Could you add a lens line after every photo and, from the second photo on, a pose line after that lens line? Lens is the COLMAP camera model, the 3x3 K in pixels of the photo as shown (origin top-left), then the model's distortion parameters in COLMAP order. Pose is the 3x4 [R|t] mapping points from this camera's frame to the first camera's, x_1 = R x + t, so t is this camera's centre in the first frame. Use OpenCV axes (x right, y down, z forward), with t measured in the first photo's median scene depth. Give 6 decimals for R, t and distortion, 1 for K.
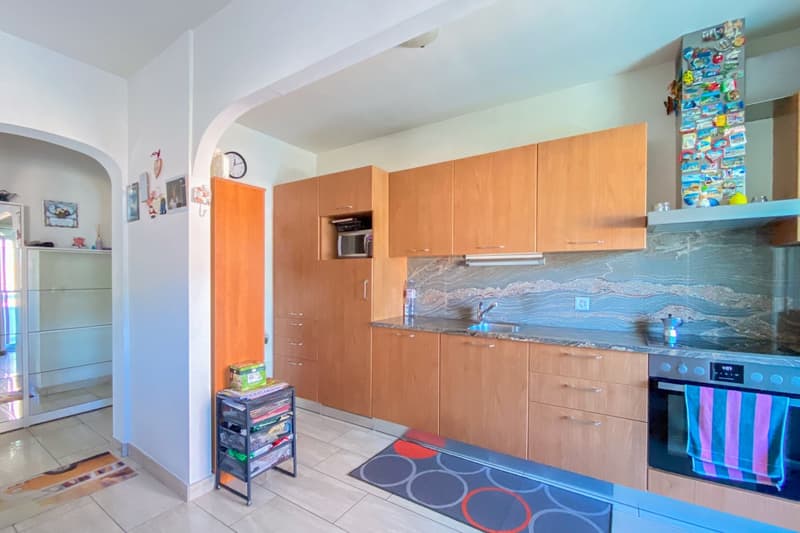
lens RADIAL K [[328.0, 0, 399.1], [0, 328.0, 287.6], [0, 0, 1]] dist [-0.001887, -0.000240]
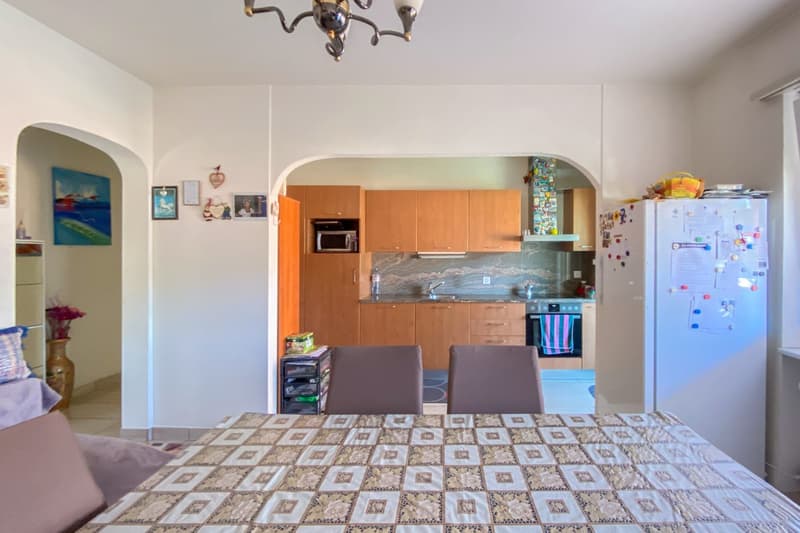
lens RADIAL K [[344.8, 0, 400.3], [0, 344.8, 273.1], [0, 0, 1]] dist [0.041376, -0.012503]
pose [[0.878213, -0.026150, 0.477554, -0.852937], [0.021815, 0.999655, 0.014622, -0.032981], [-0.477771, -0.002424, 0.878481, -0.484941]]
